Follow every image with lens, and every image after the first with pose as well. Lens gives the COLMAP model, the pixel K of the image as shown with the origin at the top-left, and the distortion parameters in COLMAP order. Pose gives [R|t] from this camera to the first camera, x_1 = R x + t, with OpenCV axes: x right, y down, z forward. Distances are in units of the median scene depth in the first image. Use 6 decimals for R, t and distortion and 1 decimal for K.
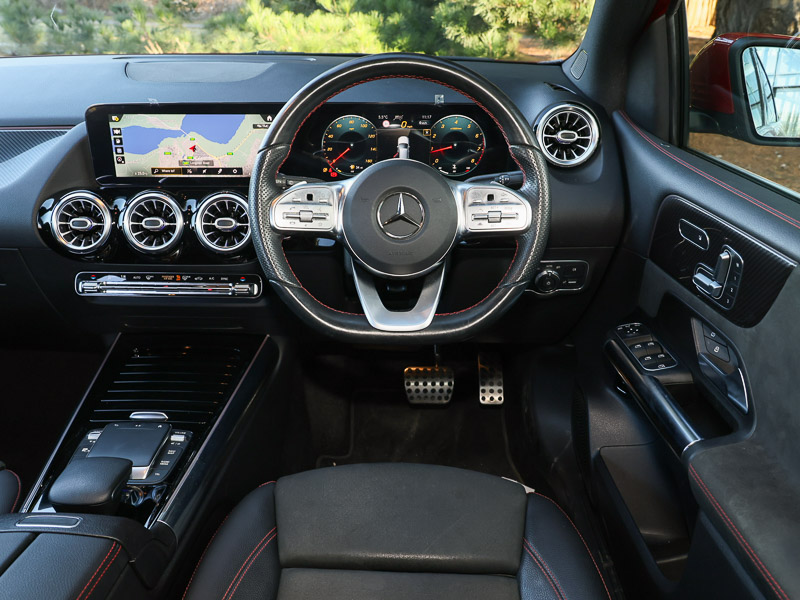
lens RADIAL K [[690.0, 0, 369.4], [0, 690.0, 298.0], [0, 0, 1]] dist [0.014577, 0.005328]
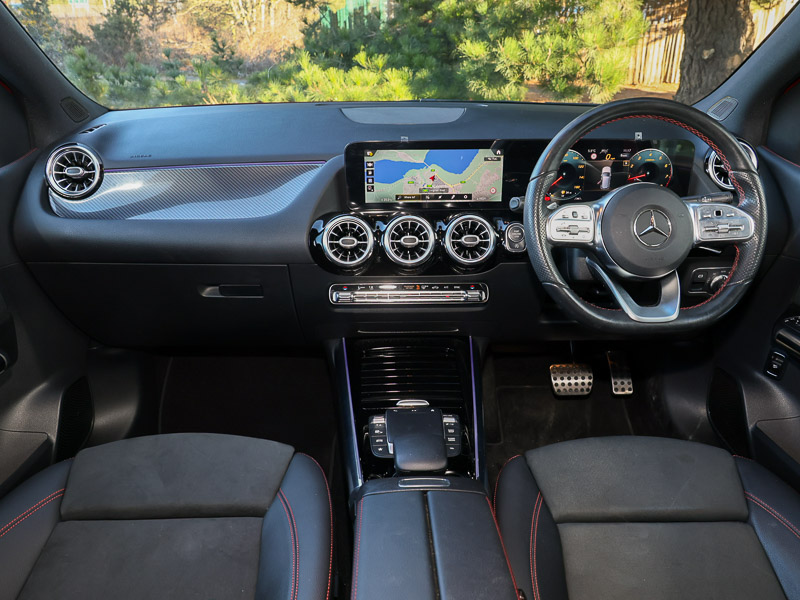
lens RADIAL K [[615.5, 0, 410.7], [0, 615.5, 299.9], [0, 0, 1]] dist [0.000846, 0.001349]
pose [[0.997760, -0.020876, 0.063556, -0.356829], [0.022954, 0.999220, -0.032135, 0.025992], [-0.062836, 0.033522, 0.997461, -0.047334]]
